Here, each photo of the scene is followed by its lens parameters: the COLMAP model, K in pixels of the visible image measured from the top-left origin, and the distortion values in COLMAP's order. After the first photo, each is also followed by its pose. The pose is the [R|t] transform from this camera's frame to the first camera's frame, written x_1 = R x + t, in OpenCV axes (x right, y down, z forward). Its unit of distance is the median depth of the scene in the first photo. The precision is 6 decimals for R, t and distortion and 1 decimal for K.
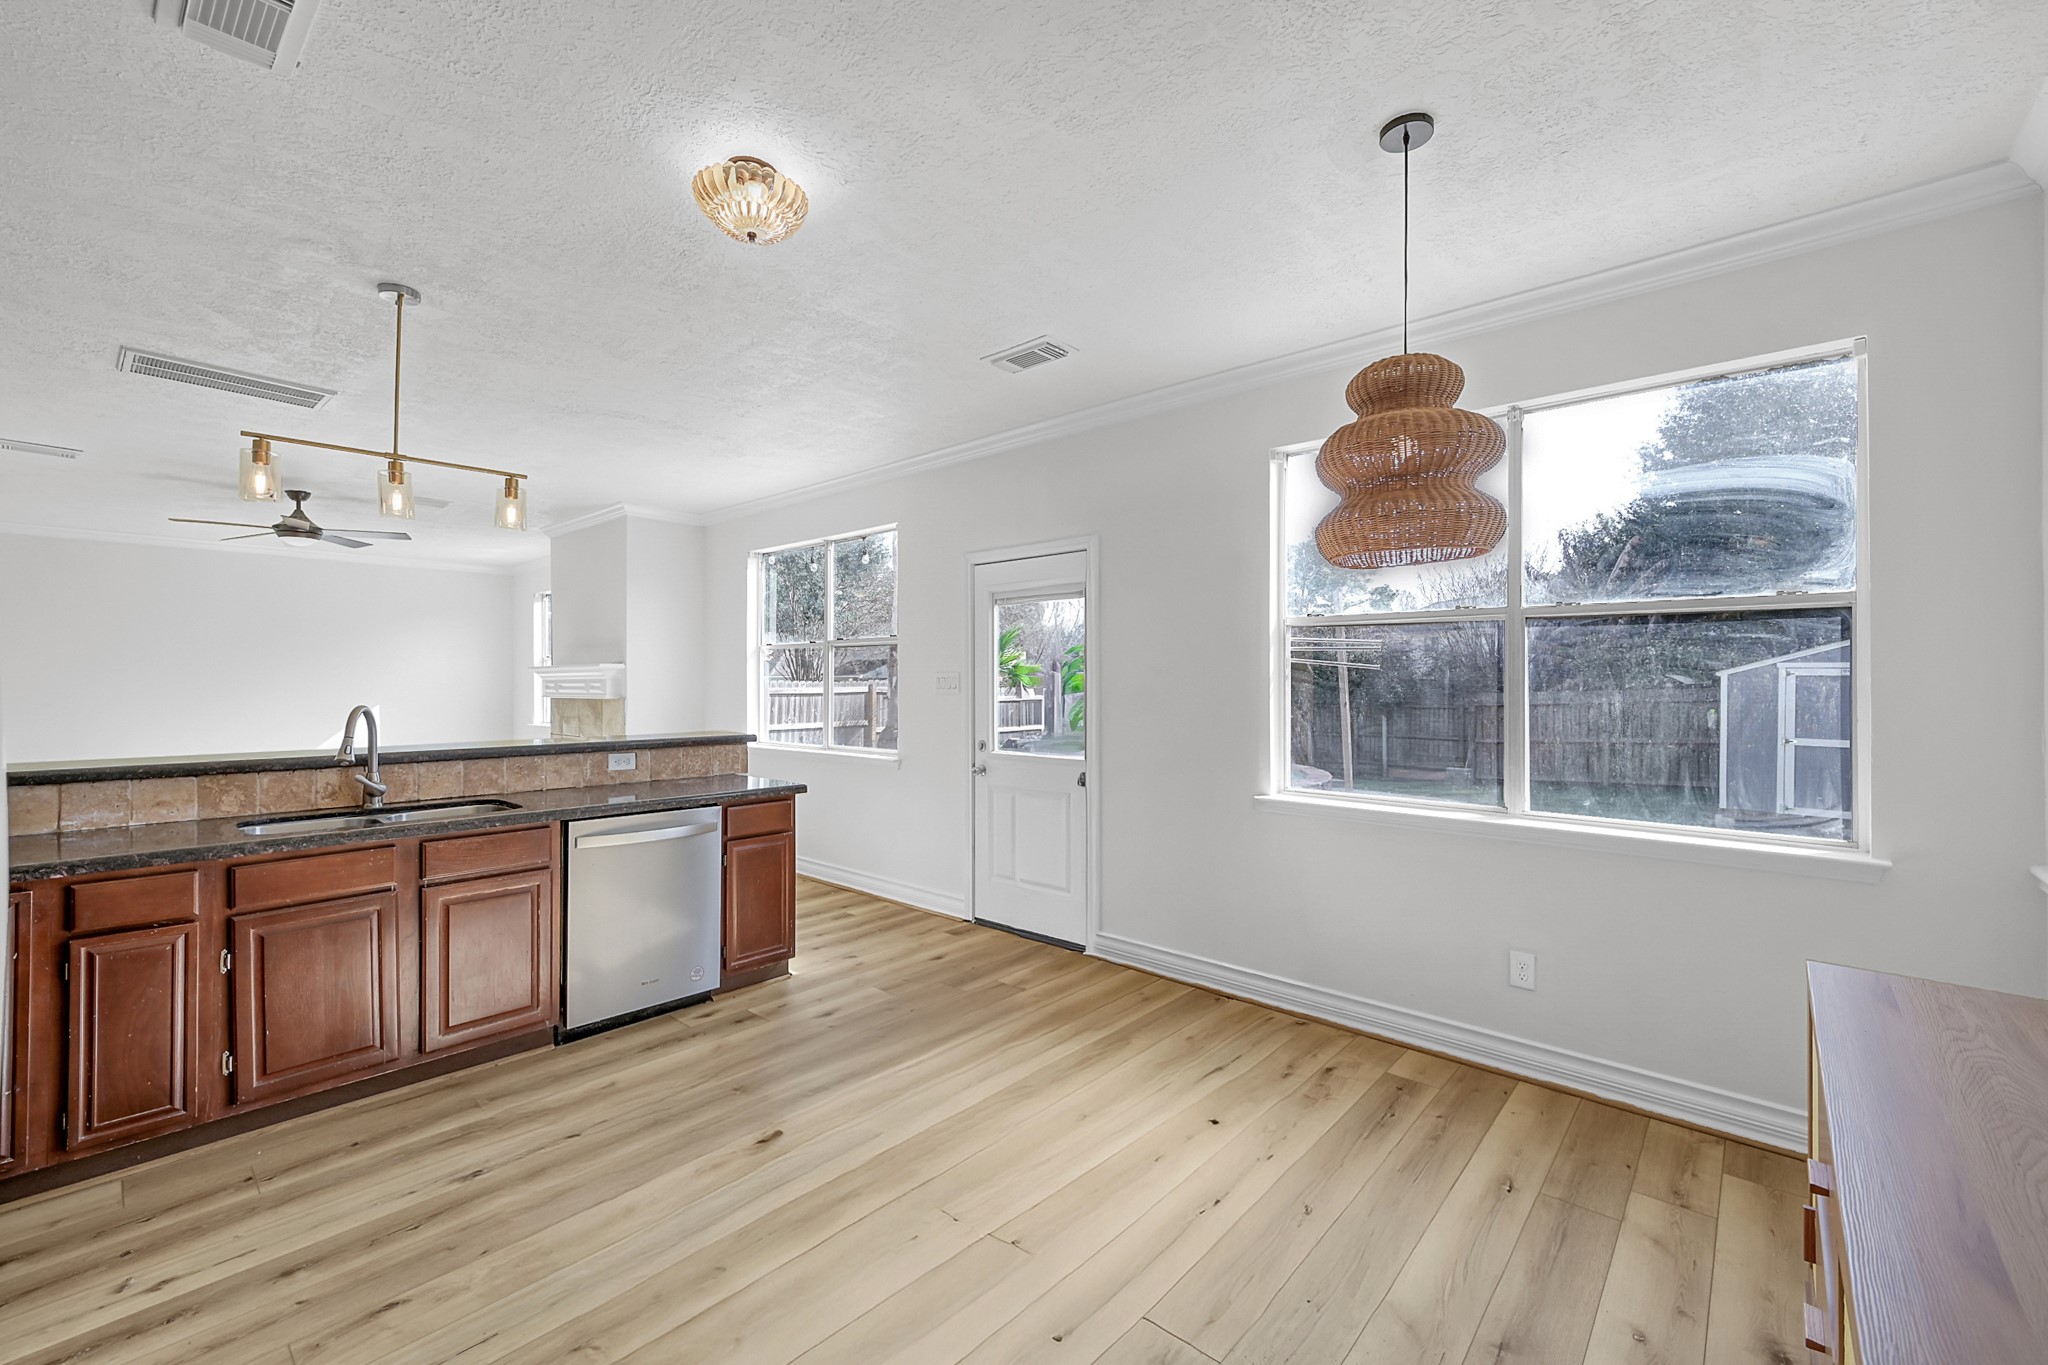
lens RADIAL K [[823.3, 0, 1024.0], [0, 823.3, 682.5], [0, 0, 1]] dist [-0.002624, 0.000597]
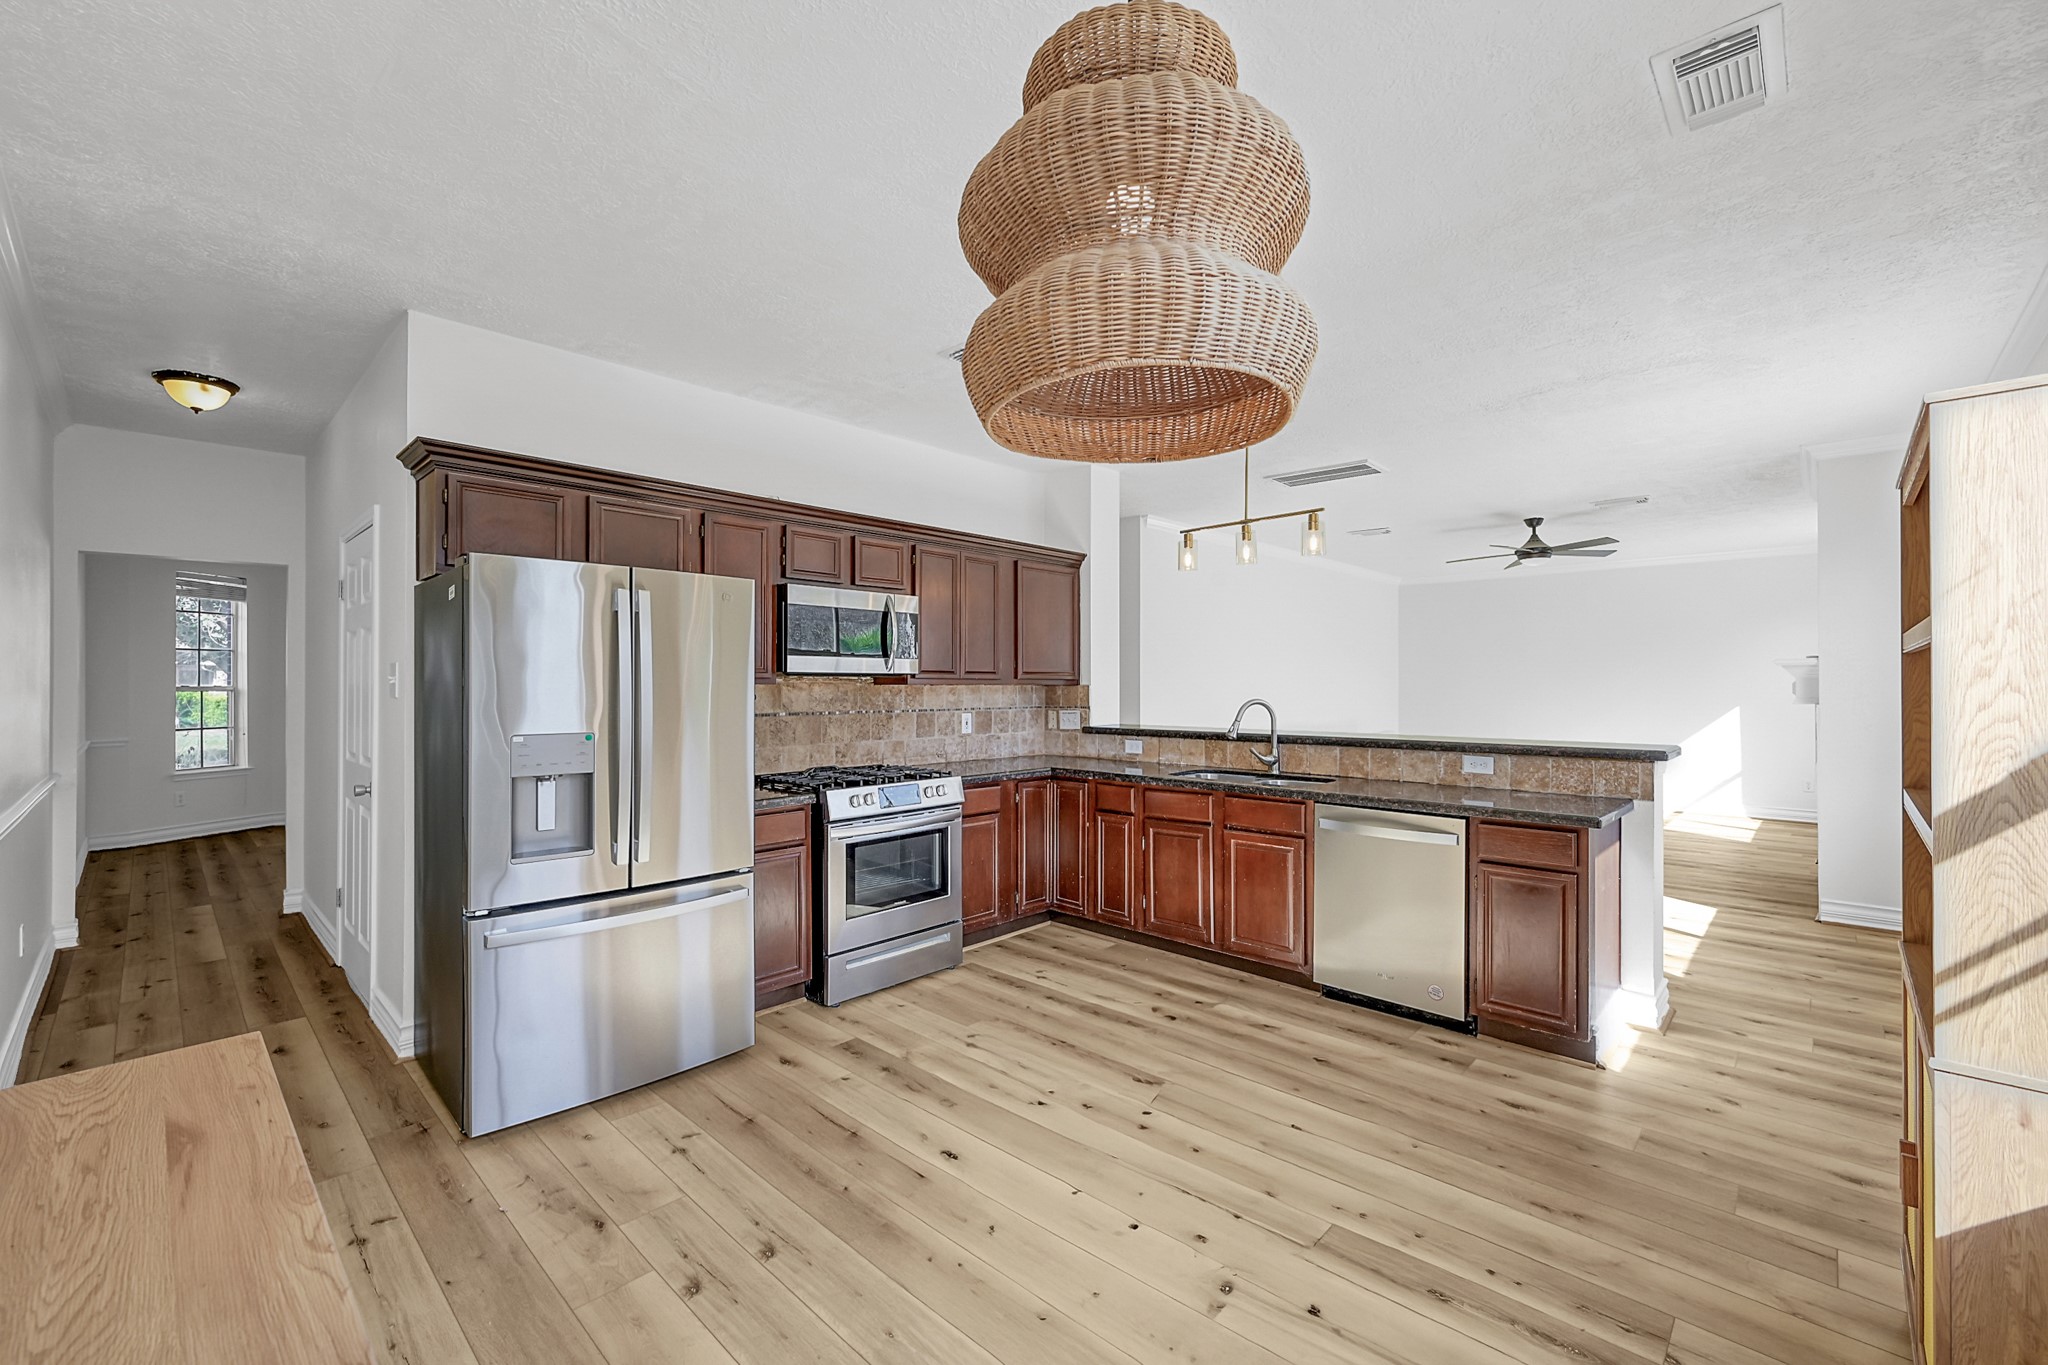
lens RADIAL K [[850.6, 0, 1024.0], [0, 850.6, 682.5], [0, 0, 1]] dist [0.001106, 0.000615]
pose [[-0.028301, -0.003654, -0.999593, 0.586580], [-0.000178, 0.999993, -0.003650, 0.004362], [0.999599, 0.000075, -0.028302, 0.558568]]
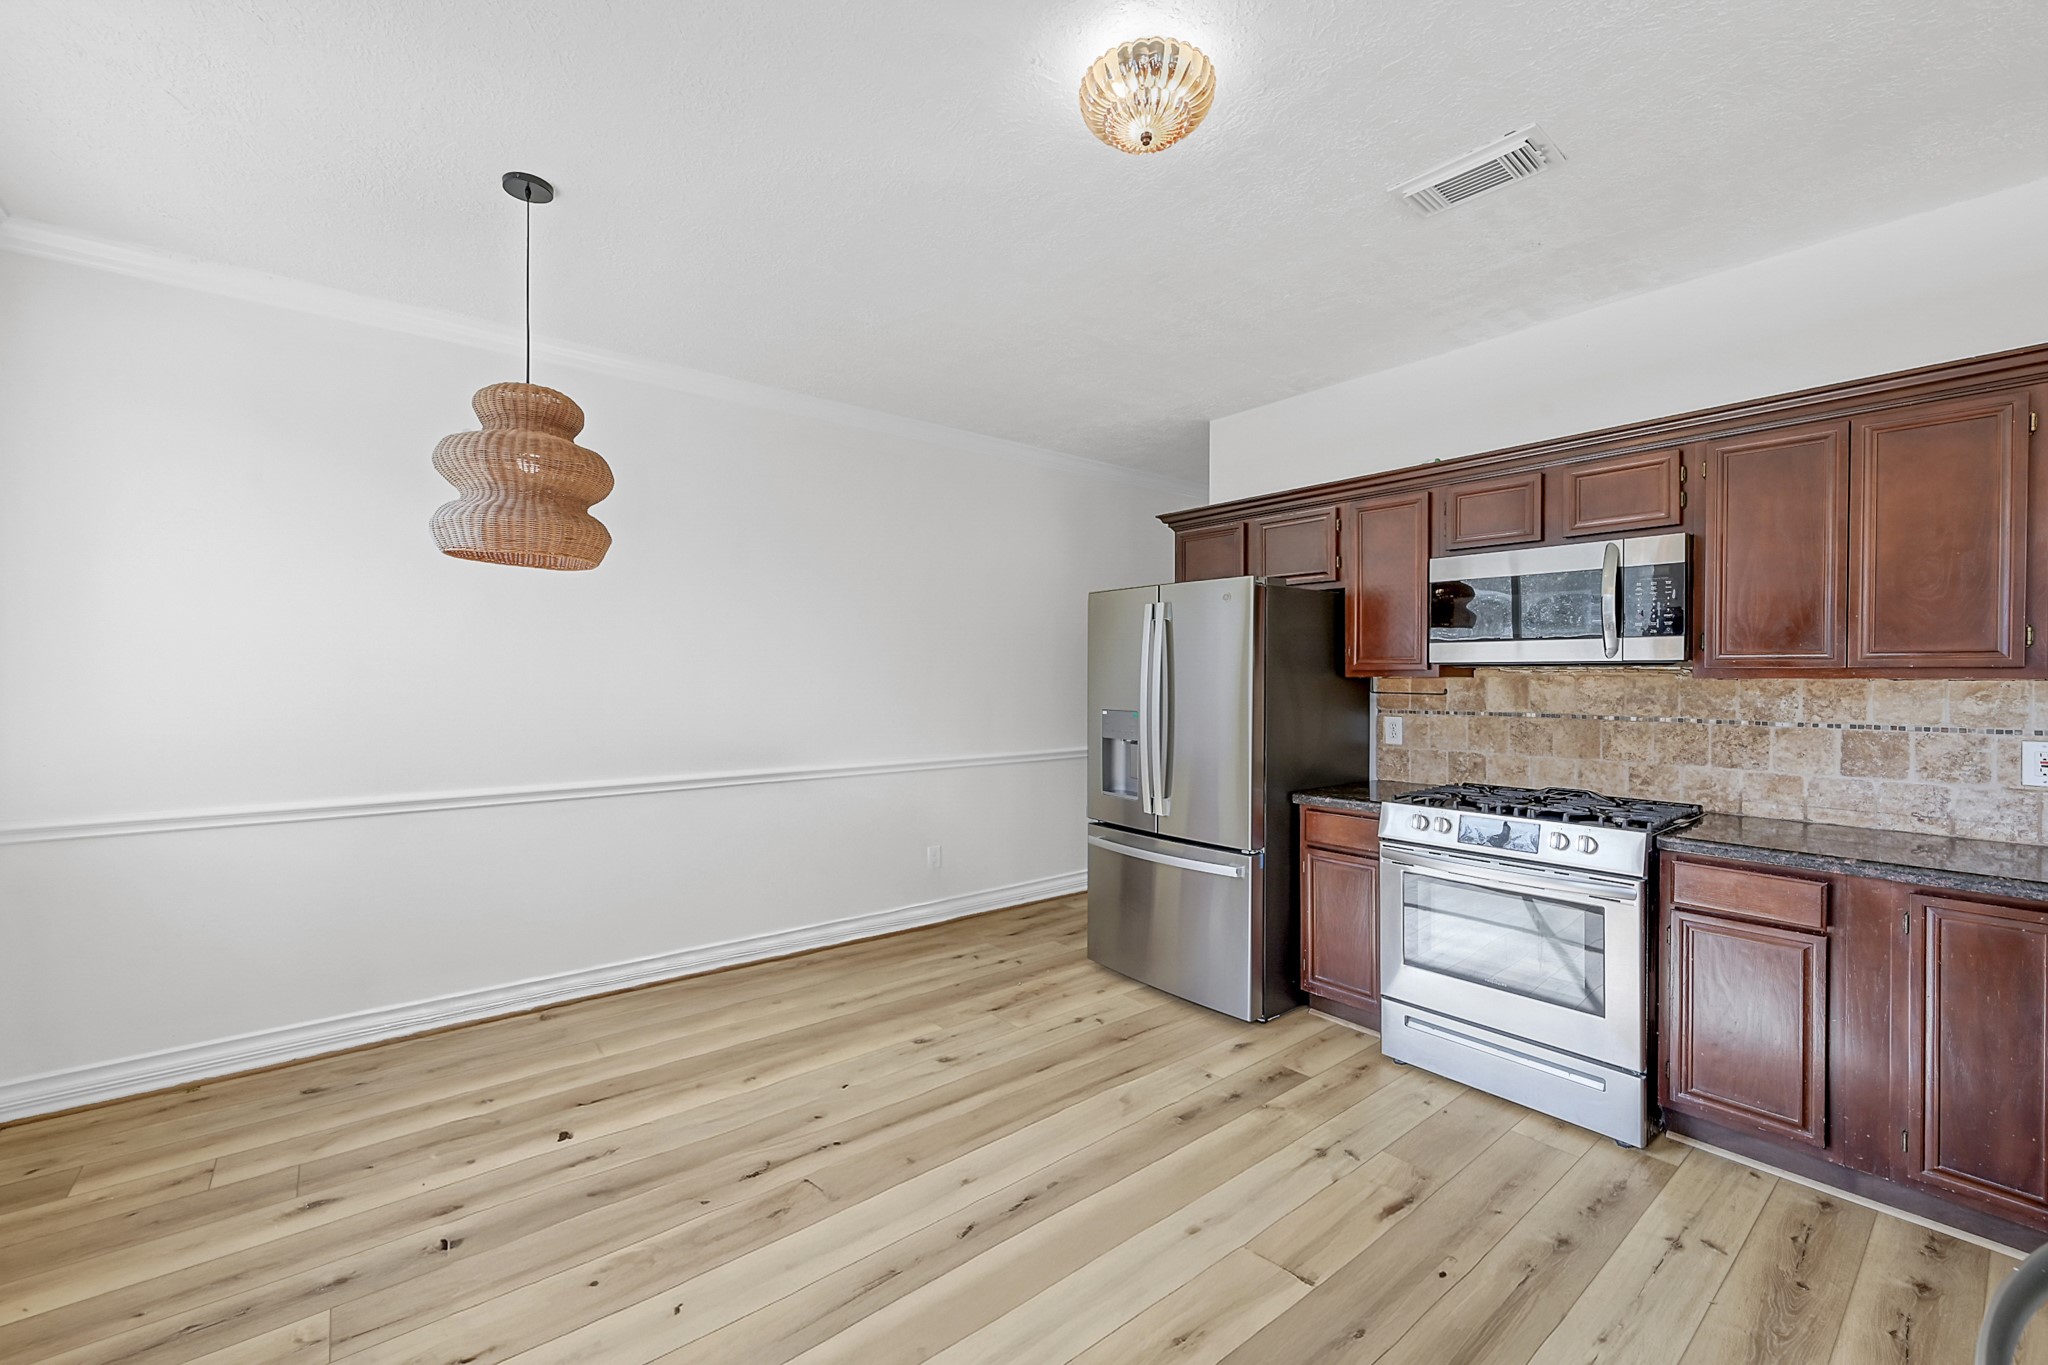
lens RADIAL K [[788.8, 0, 1024.0], [0, 788.8, 682.5], [0, 0, 1]] dist [-0.001860, 0.000071]
pose [[-0.991383, -0.006361, 0.130841, -0.192917], [-0.005739, 0.999970, 0.005128, 0.007088], [-0.130869, 0.004333, -0.991390, 1.158913]]
